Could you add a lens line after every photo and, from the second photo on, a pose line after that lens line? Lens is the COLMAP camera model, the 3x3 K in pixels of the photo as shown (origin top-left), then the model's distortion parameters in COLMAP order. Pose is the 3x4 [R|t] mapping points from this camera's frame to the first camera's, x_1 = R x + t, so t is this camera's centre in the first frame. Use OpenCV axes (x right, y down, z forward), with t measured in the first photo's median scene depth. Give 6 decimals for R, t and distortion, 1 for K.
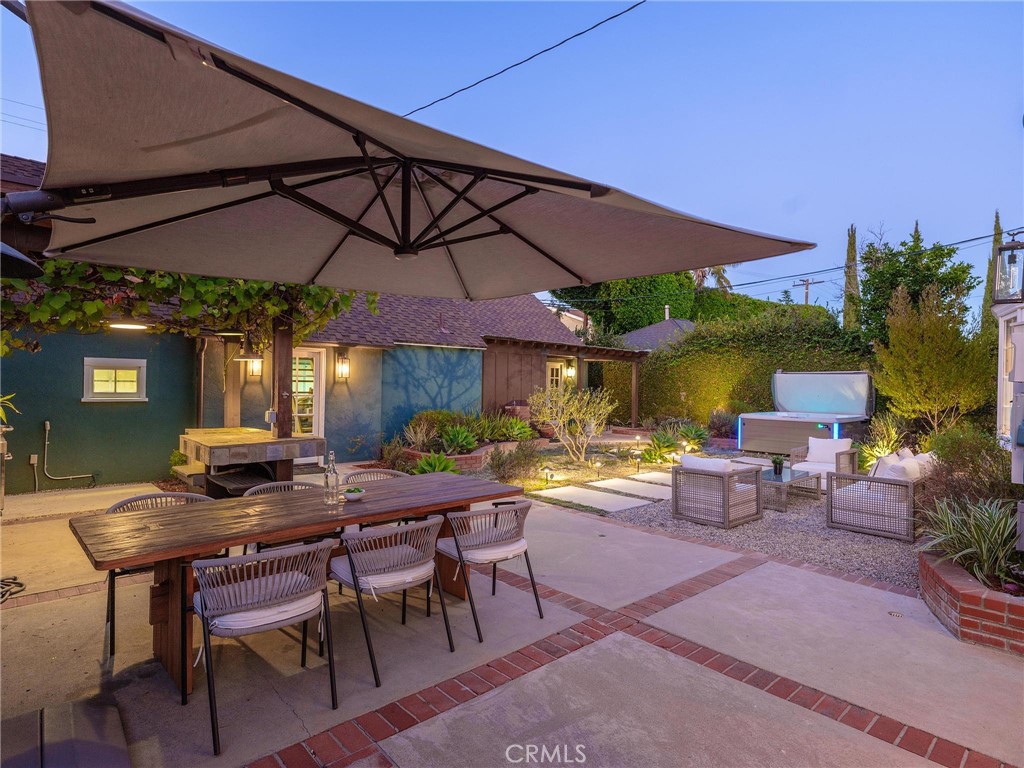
lens RADIAL K [[549.1, 0, 512.0], [0, 549.1, 384.0], [0, 0, 1]] dist [0.006382, 0.000755]
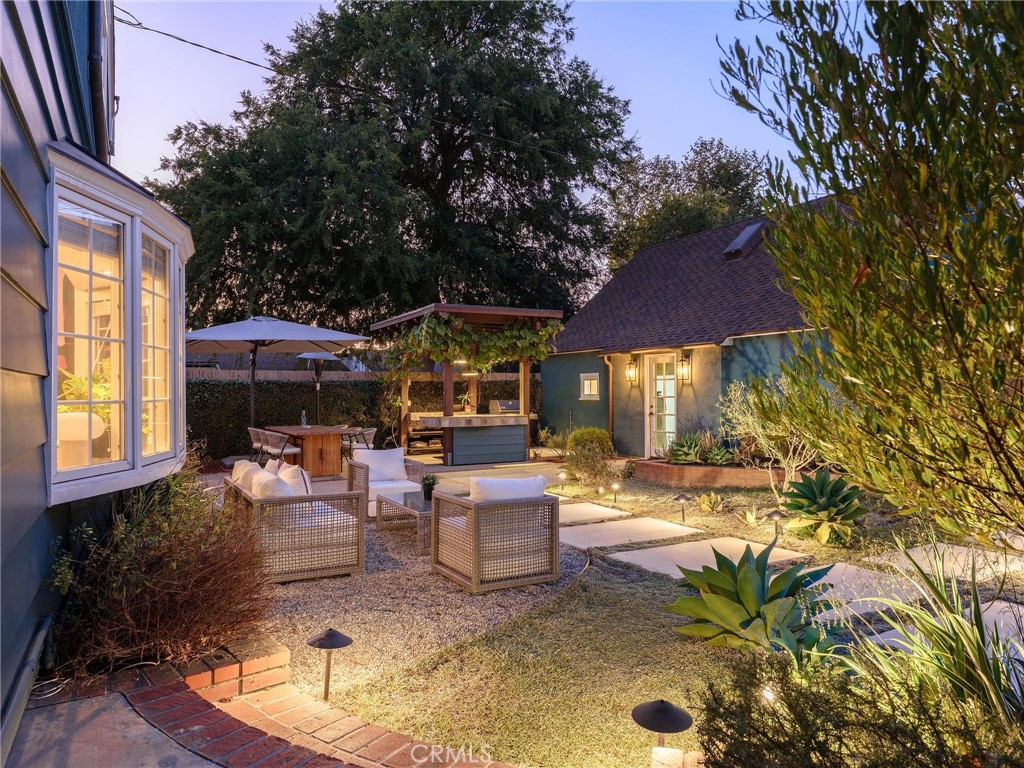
lens RADIAL K [[677.1, 0, 512.0], [0, 677.1, 384.0], [0, 0, 1]] dist [0.004366, -0.001042]
pose [[-0.222366, -0.024373, -0.974659, 0.865372], [0.006109, 0.999633, -0.026391, 0.024401], [0.974944, -0.011823, -0.222135, 0.850361]]
